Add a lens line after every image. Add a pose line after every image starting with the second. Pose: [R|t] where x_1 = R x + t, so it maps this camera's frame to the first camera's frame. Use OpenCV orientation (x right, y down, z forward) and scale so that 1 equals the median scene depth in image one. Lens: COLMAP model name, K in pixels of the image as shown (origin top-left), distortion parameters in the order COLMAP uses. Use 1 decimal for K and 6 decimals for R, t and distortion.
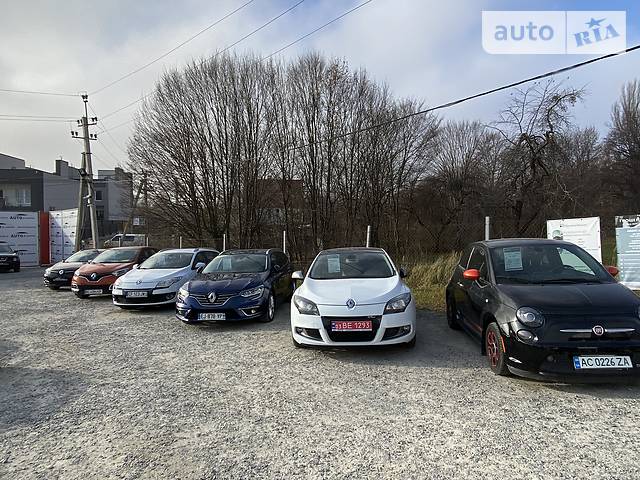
lens RADIAL K [[418.8, 0, 320.0], [0, 418.8, 240.0], [0, 0, 1]] dist [0.003187, -0.000151]
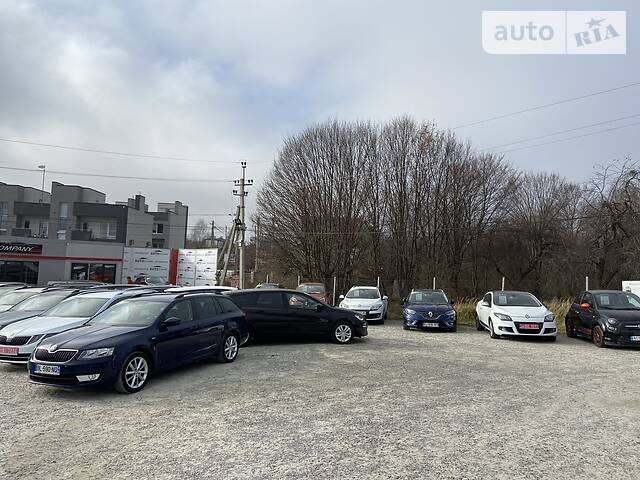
lens RADIAL K [[475.9, 0, 324.4], [0, 475.9, 231.9], [0, 0, 1]] dist [0.146794, -0.193300]
pose [[0.997104, 0.034144, -0.067948, -0.344697], [-0.040815, 0.994216, -0.099342, 0.003031], [0.064163, 0.101827, 0.992731, -0.684194]]
